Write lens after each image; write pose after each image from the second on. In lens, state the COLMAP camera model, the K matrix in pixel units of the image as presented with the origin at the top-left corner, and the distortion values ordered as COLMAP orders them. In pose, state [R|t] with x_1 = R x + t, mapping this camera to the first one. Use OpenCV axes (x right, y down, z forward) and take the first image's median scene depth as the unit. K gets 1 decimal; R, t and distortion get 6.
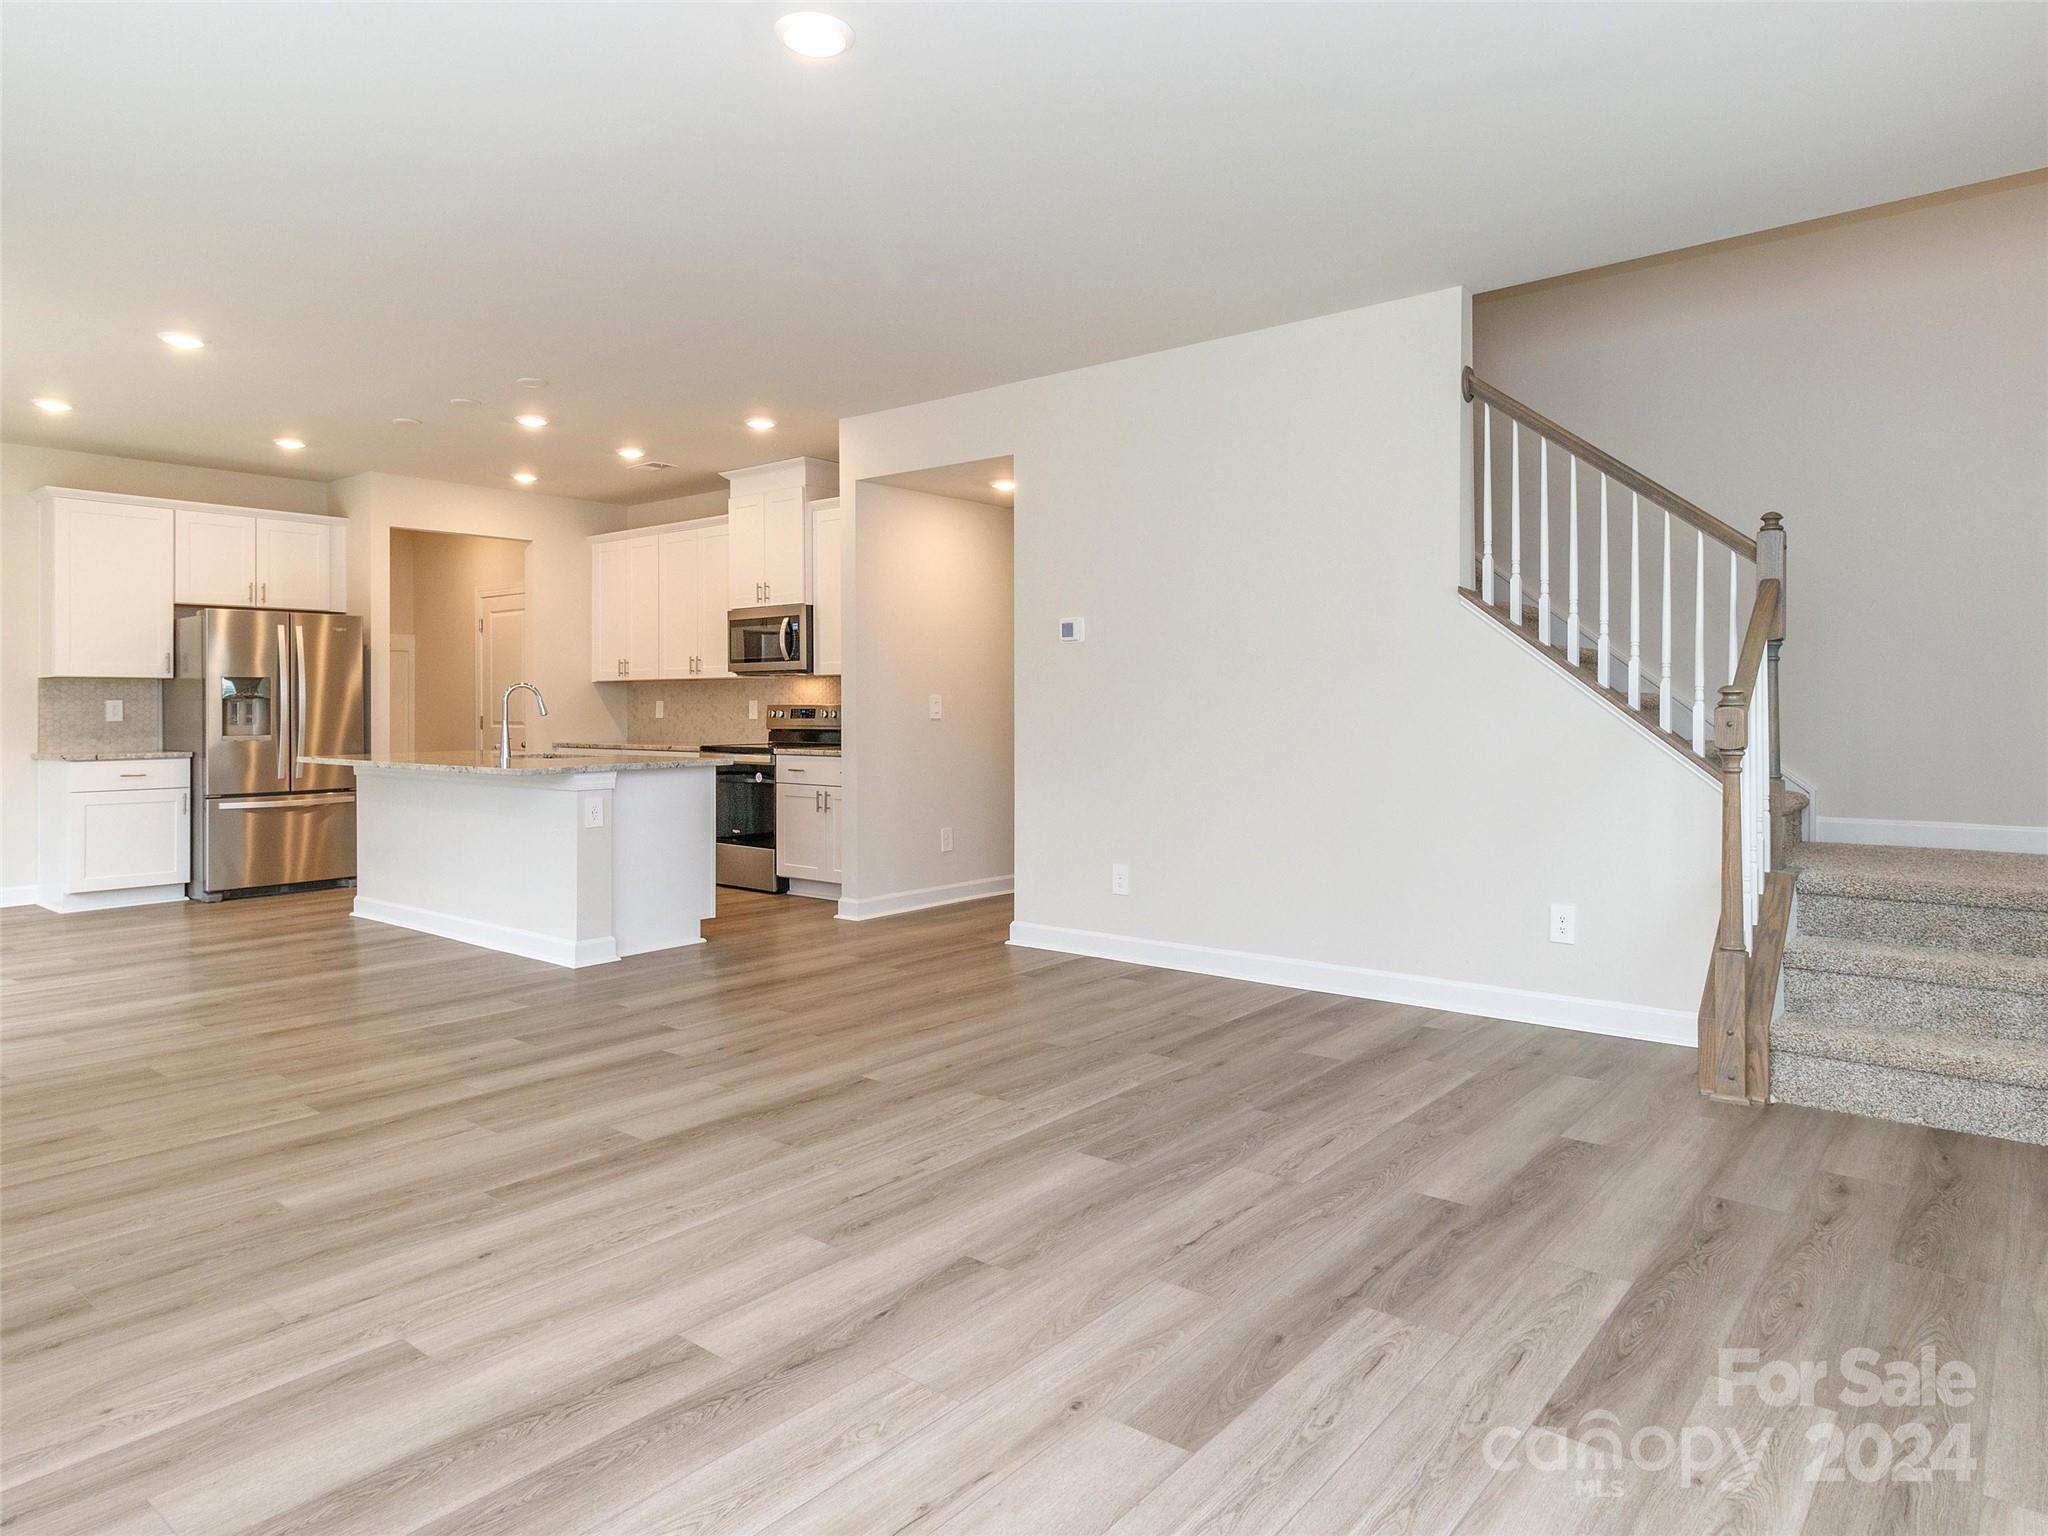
lens RADIAL K [[1257.8, 0, 1037.7], [0, 1257.8, 701.4], [0, 0, 1]] dist [0.009750, -0.003858]
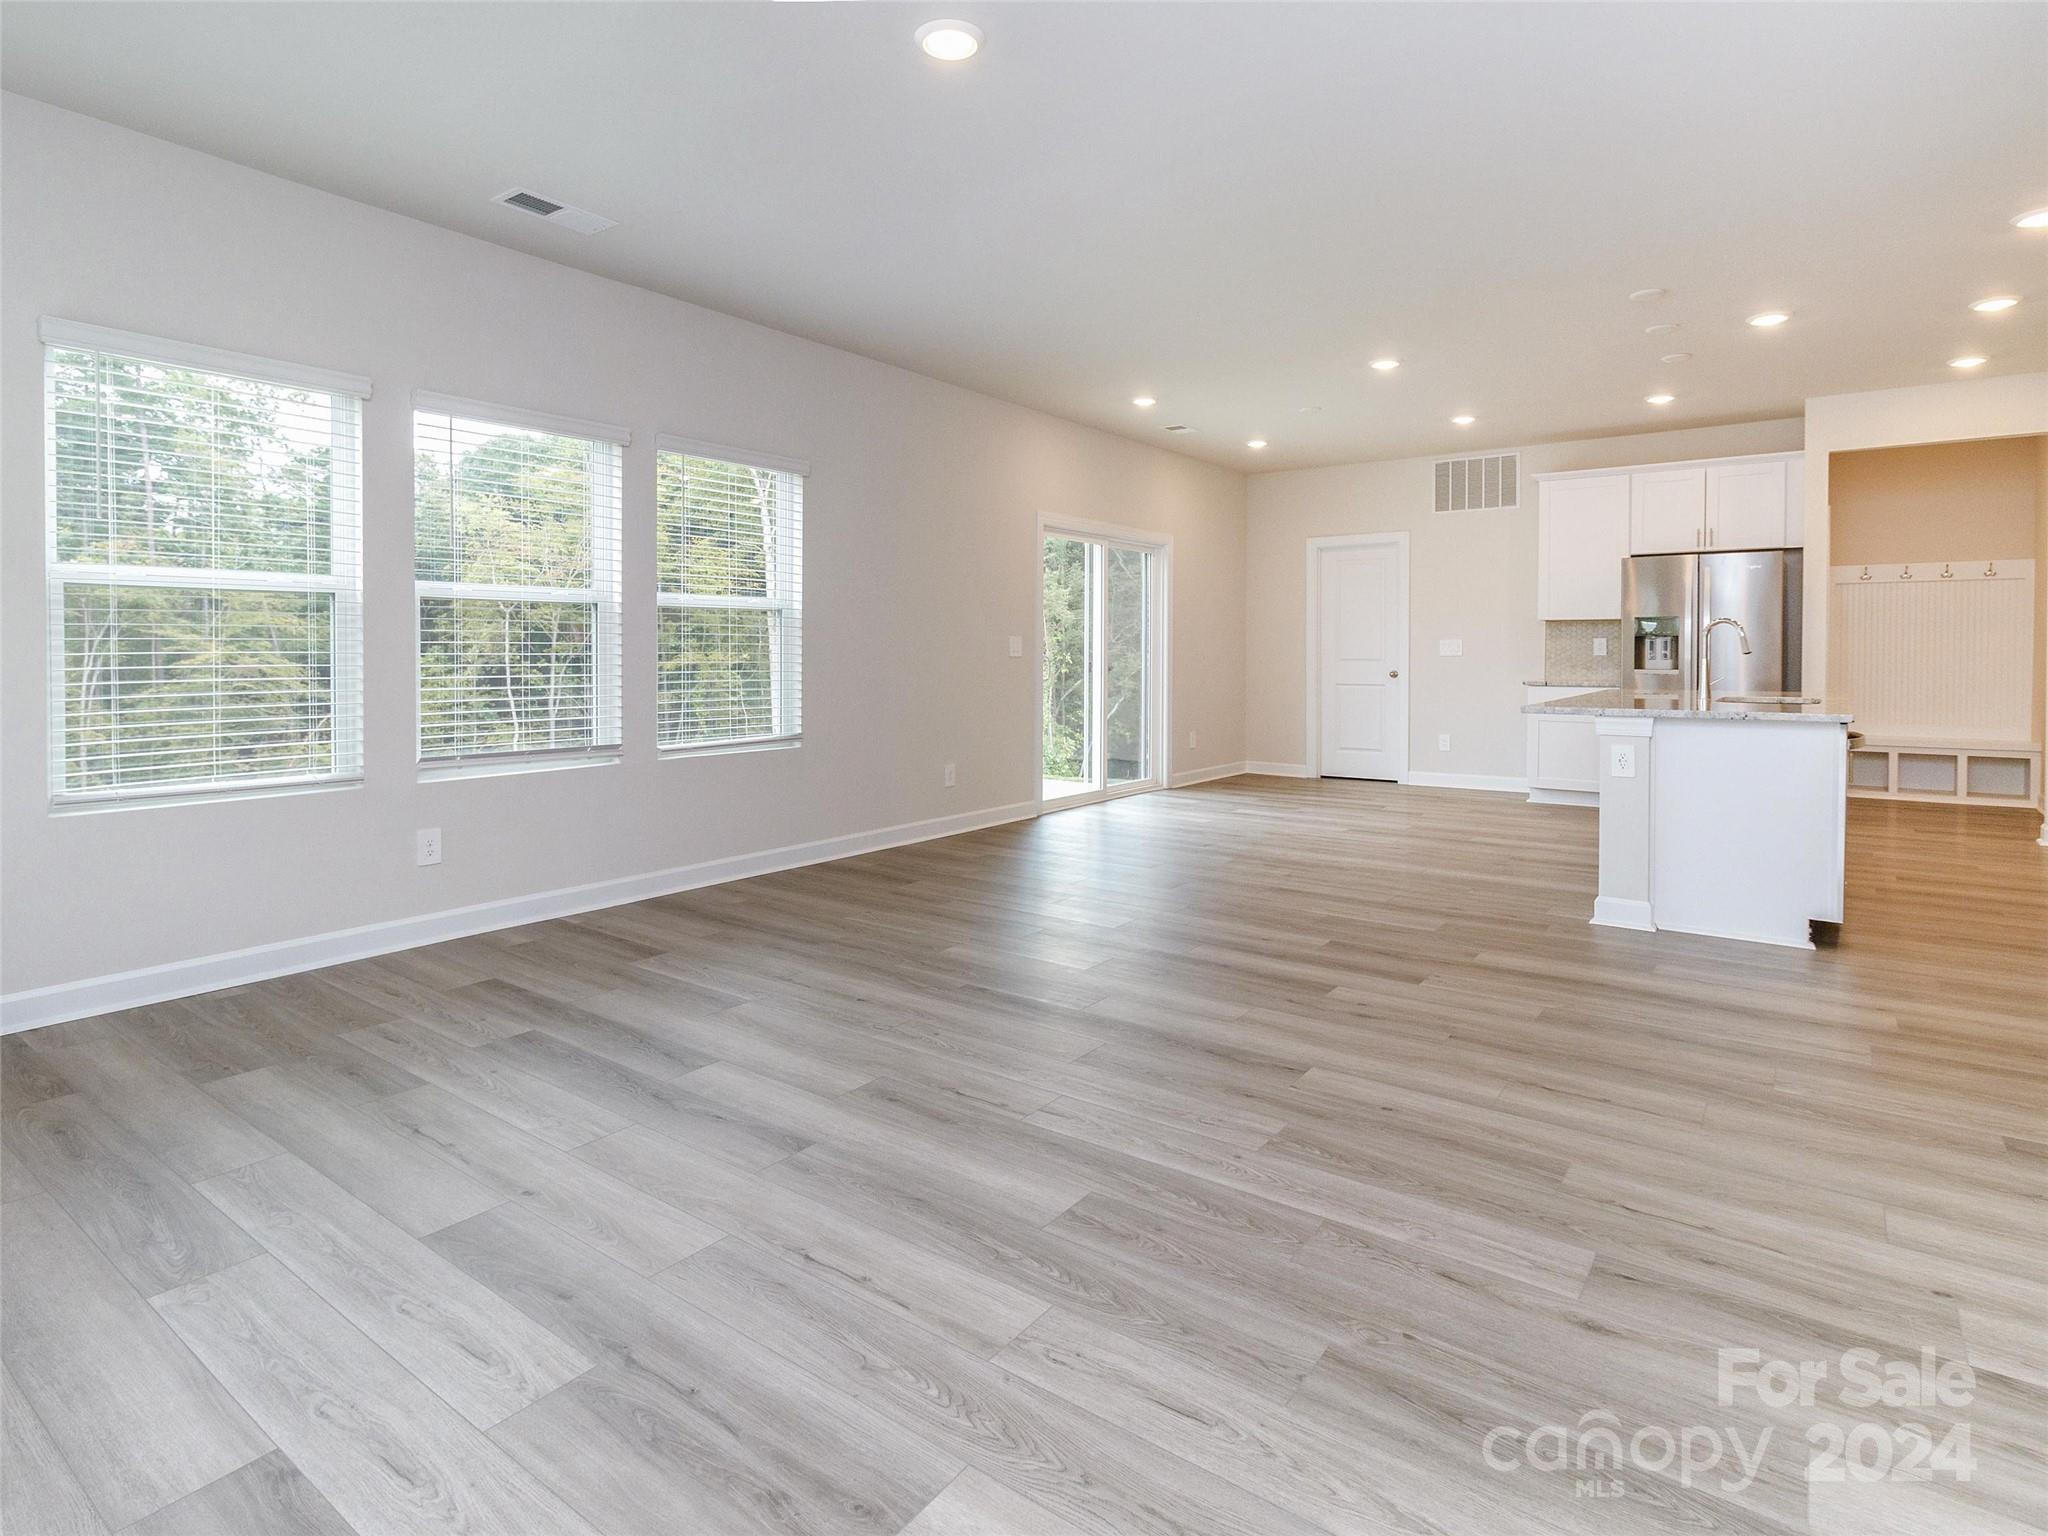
lens RADIAL K [[1075.4, 0, 997.5], [0, 1075.4, 690.8], [0, 0, 1]] dist [0.001352, 0.000243]
pose [[0.037661, 0.043557, -0.998341, 0.600205], [0.005015, 0.999029, 0.043776, 0.002485], [0.999278, -0.006655, 0.037406, 0.774437]]
